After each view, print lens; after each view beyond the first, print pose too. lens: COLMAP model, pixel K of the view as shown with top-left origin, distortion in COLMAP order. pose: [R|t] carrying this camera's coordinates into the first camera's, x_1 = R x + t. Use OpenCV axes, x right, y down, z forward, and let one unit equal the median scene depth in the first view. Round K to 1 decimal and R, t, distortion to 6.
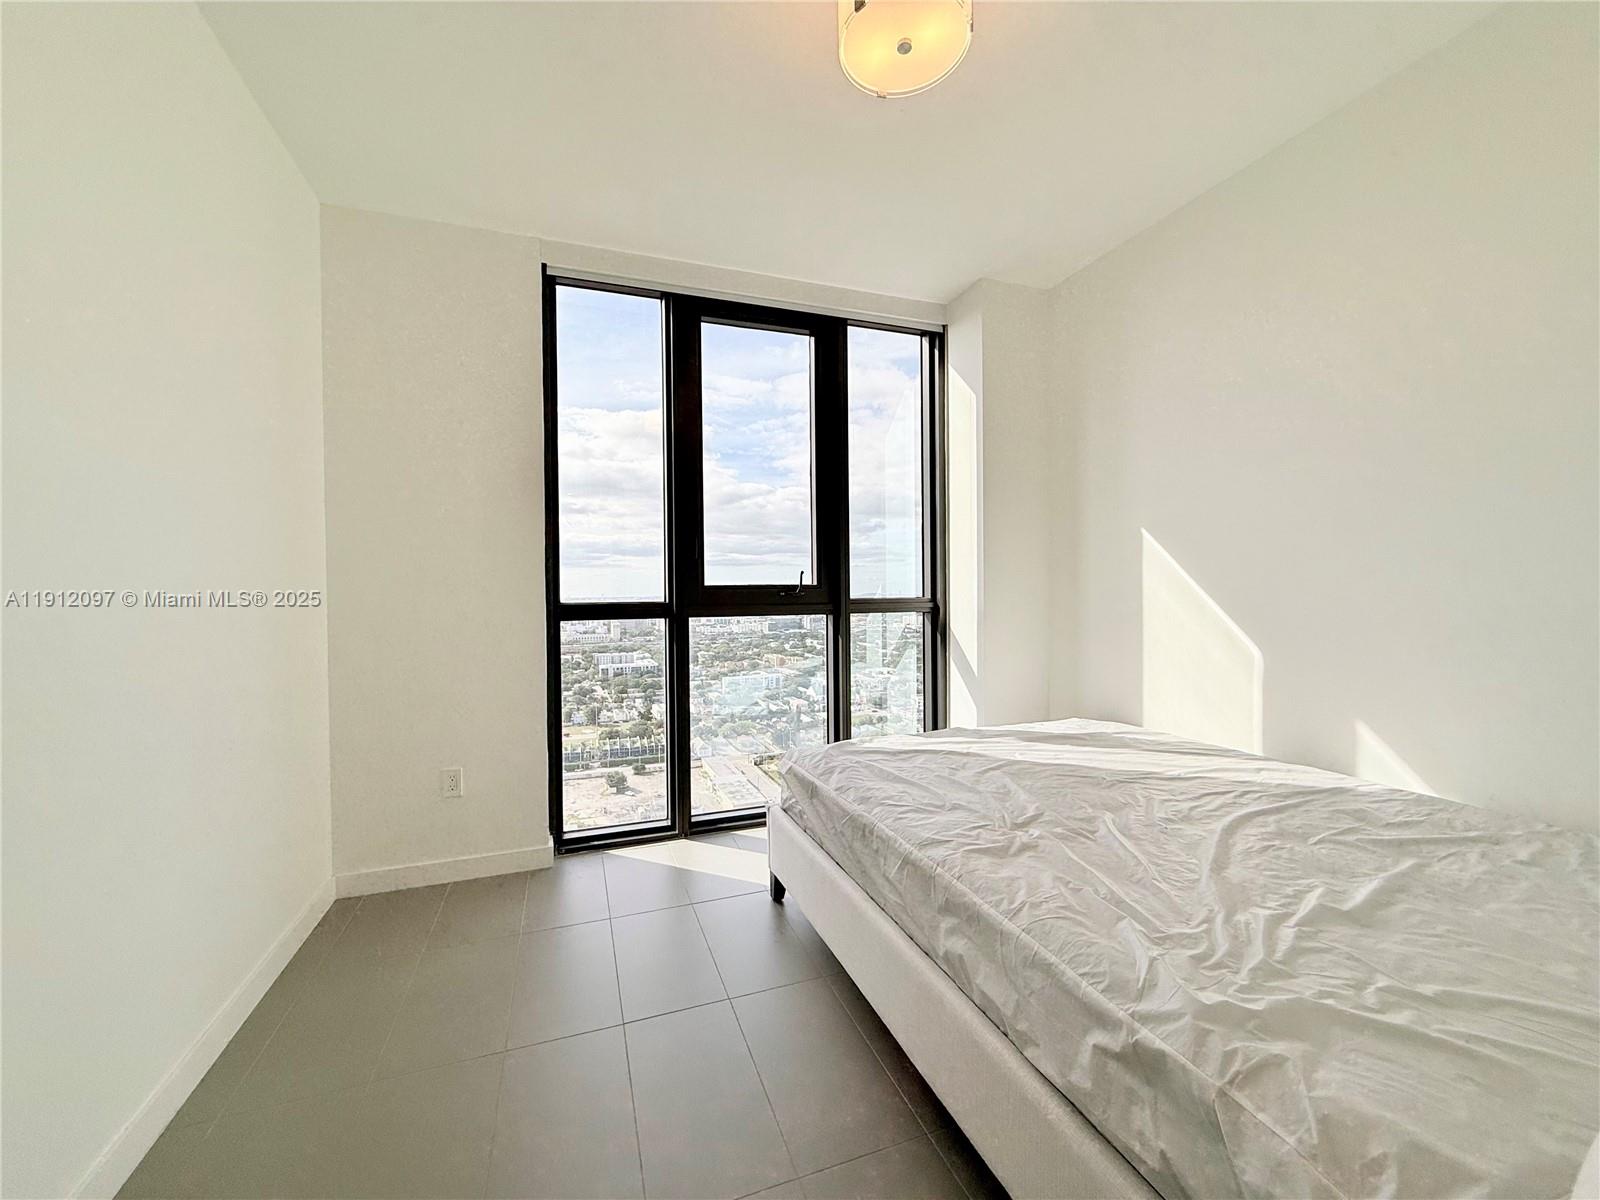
lens RADIAL K [[636.6, 0, 803.5], [0, 636.6, 594.6], [0, 0, 1]] dist [0.000770, -0.000403]
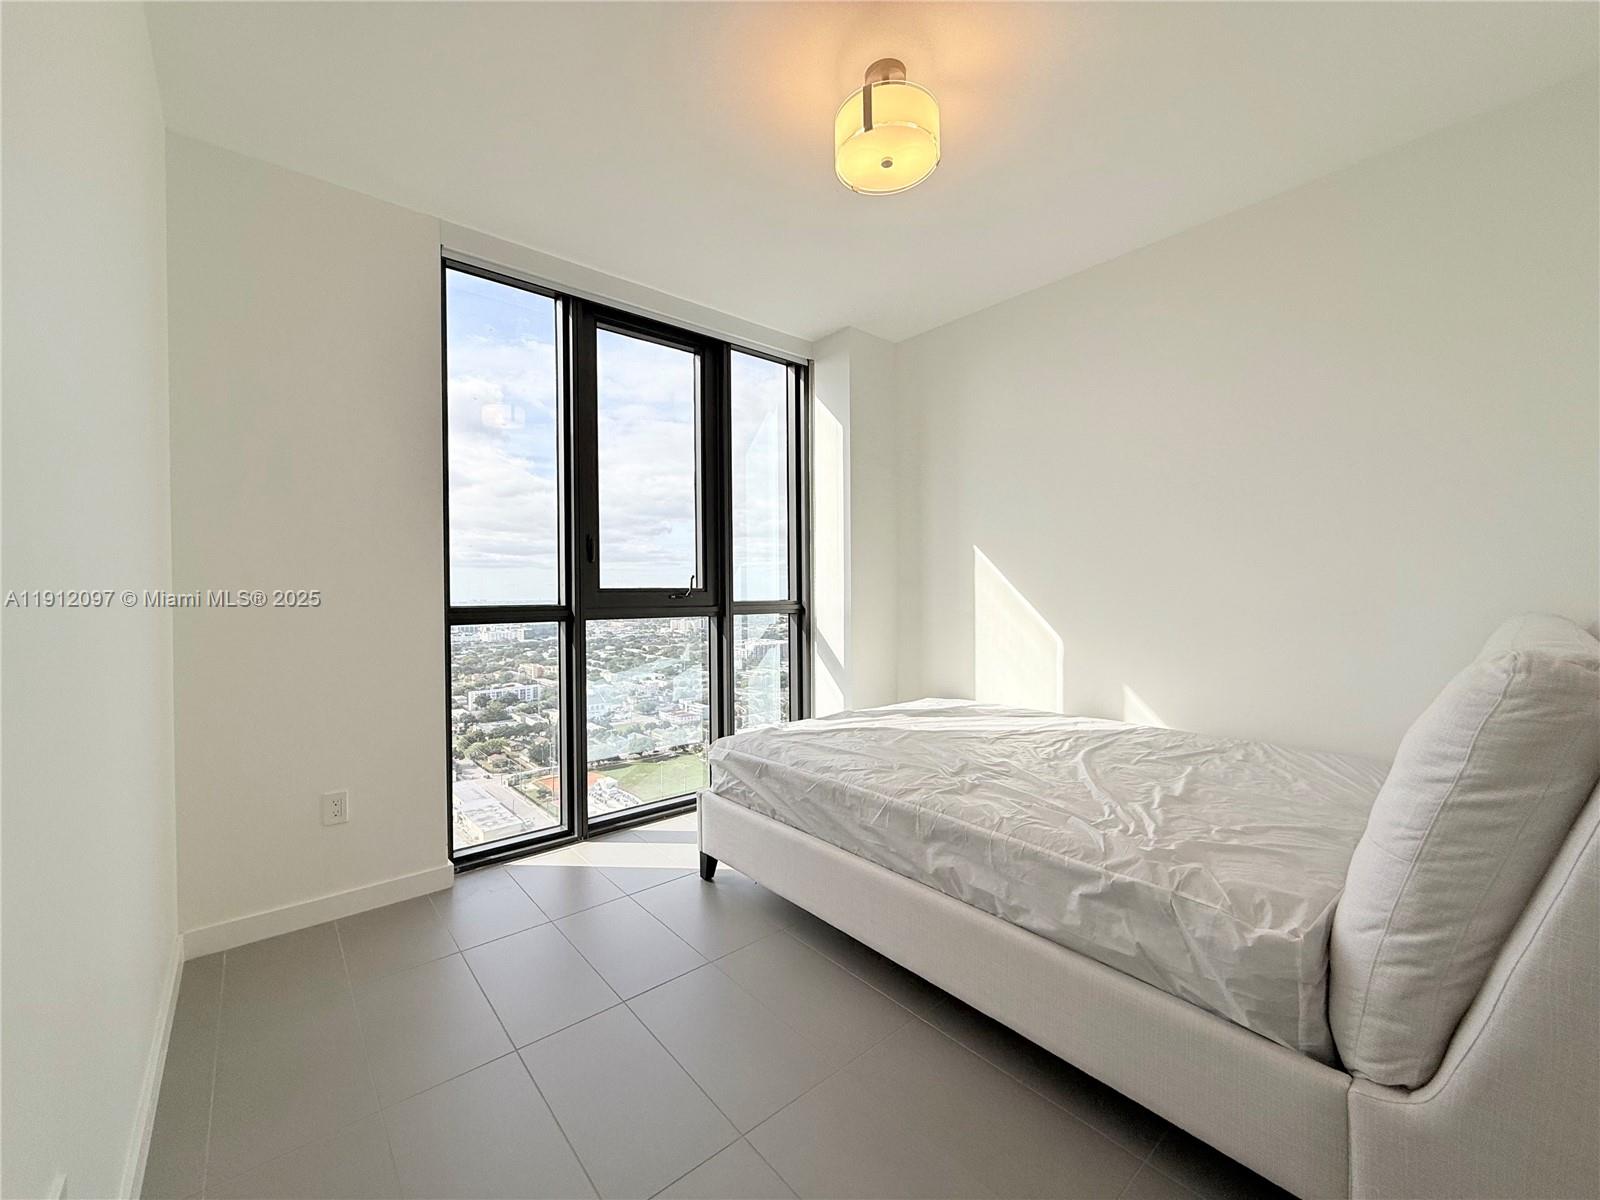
lens RADIAL K [[636.6, 0, 797.1], [0, 636.6, 594.2], [0, 0, 1]] dist [0.000770, -0.000403]
pose [[0.936199, 0.001527, 0.351466, -0.231783], [0.001236, 0.999970, -0.007636, 0.003292], [-0.351468, 0.007583, 0.936169, -0.058495]]
